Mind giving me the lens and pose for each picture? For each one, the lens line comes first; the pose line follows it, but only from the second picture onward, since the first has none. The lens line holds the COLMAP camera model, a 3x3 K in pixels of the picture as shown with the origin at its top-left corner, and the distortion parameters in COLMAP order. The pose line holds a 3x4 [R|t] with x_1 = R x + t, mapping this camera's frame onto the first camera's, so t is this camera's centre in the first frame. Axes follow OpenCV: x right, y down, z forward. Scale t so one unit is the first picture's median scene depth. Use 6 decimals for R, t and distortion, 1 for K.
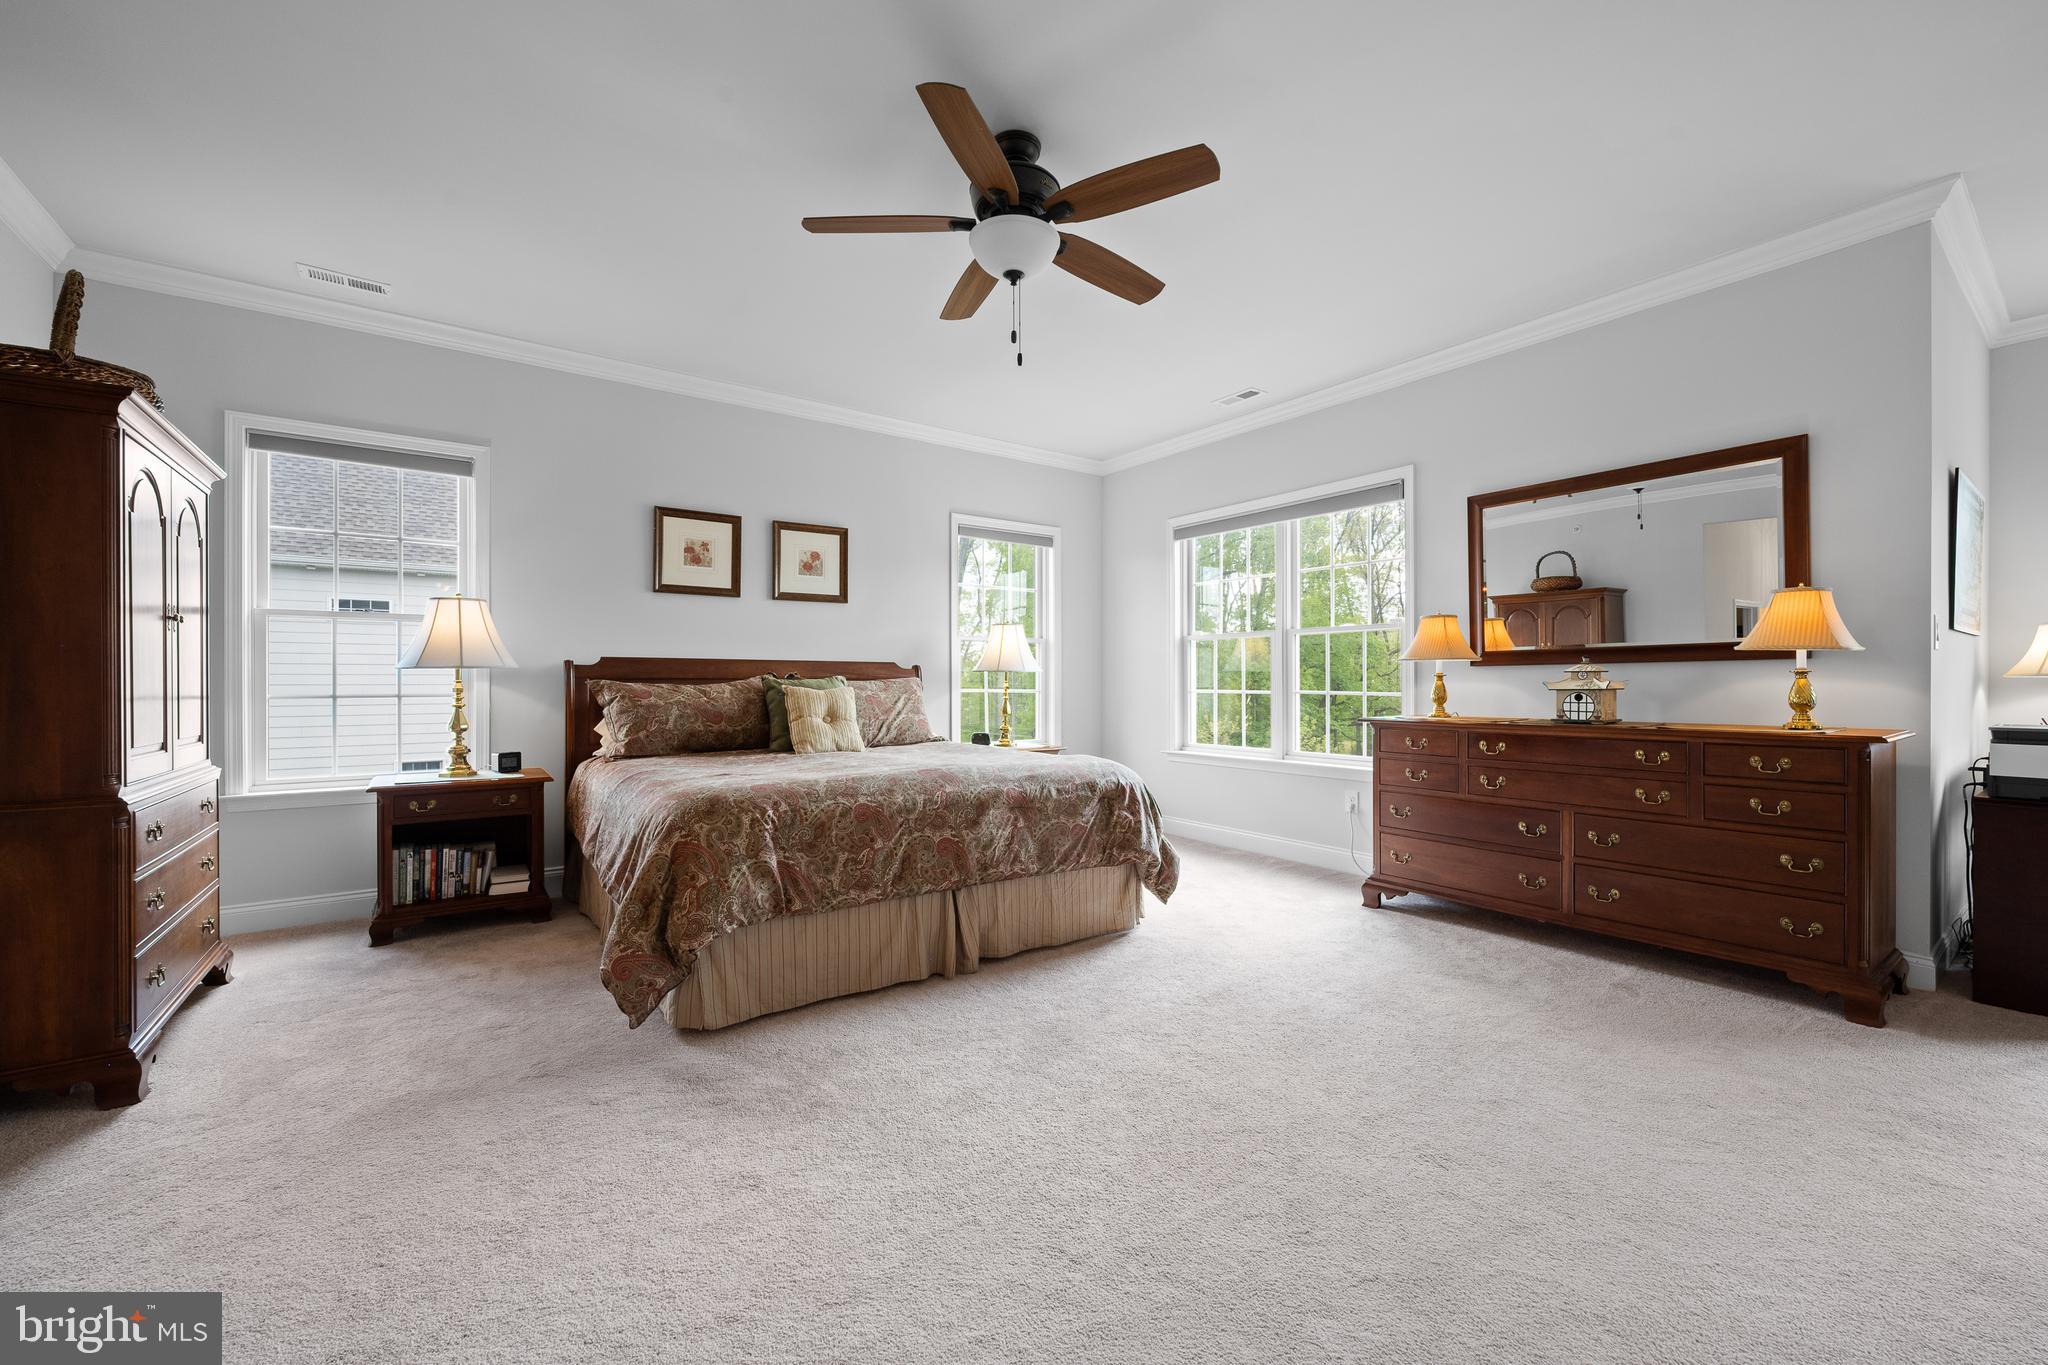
lens RADIAL K [[845.0, 0, 1021.7], [0, 845.0, 679.6], [0, 0, 1]] dist [-0.004512, 0.000224]
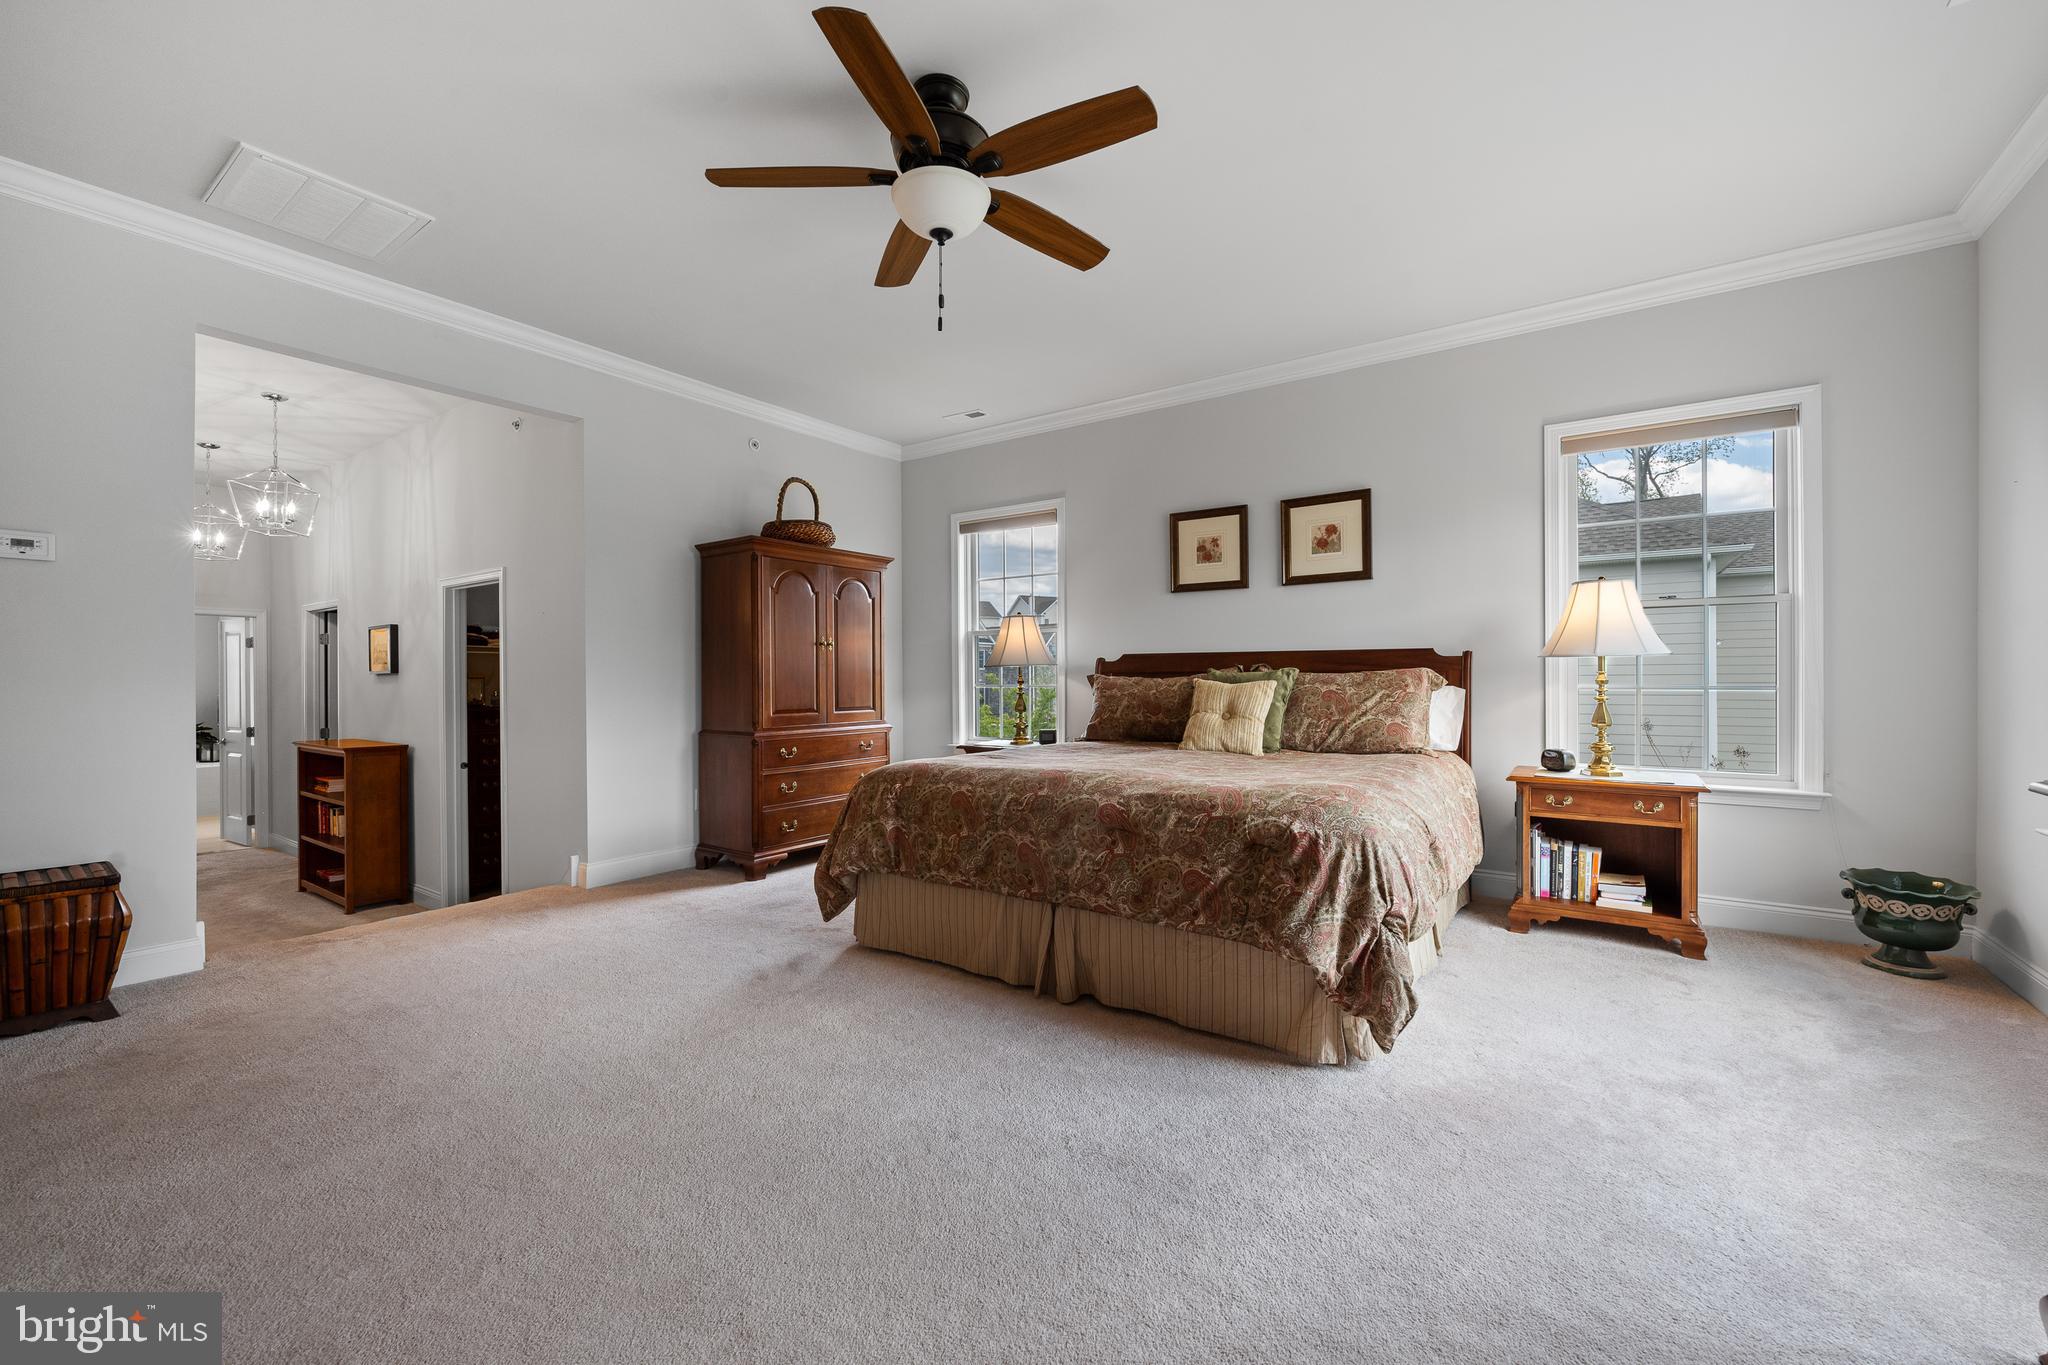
lens RADIAL K [[845.0, 0, 1026.8], [0, 845.0, 676.7], [0, 0, 1]] dist [-0.004512, 0.000224]
pose [[0.304763, -0.001576, -0.952427, 0.582261], [0.008732, 0.999961, 0.001140, 0.001690], [0.952388, -0.008664, 0.304765, 0.521256]]
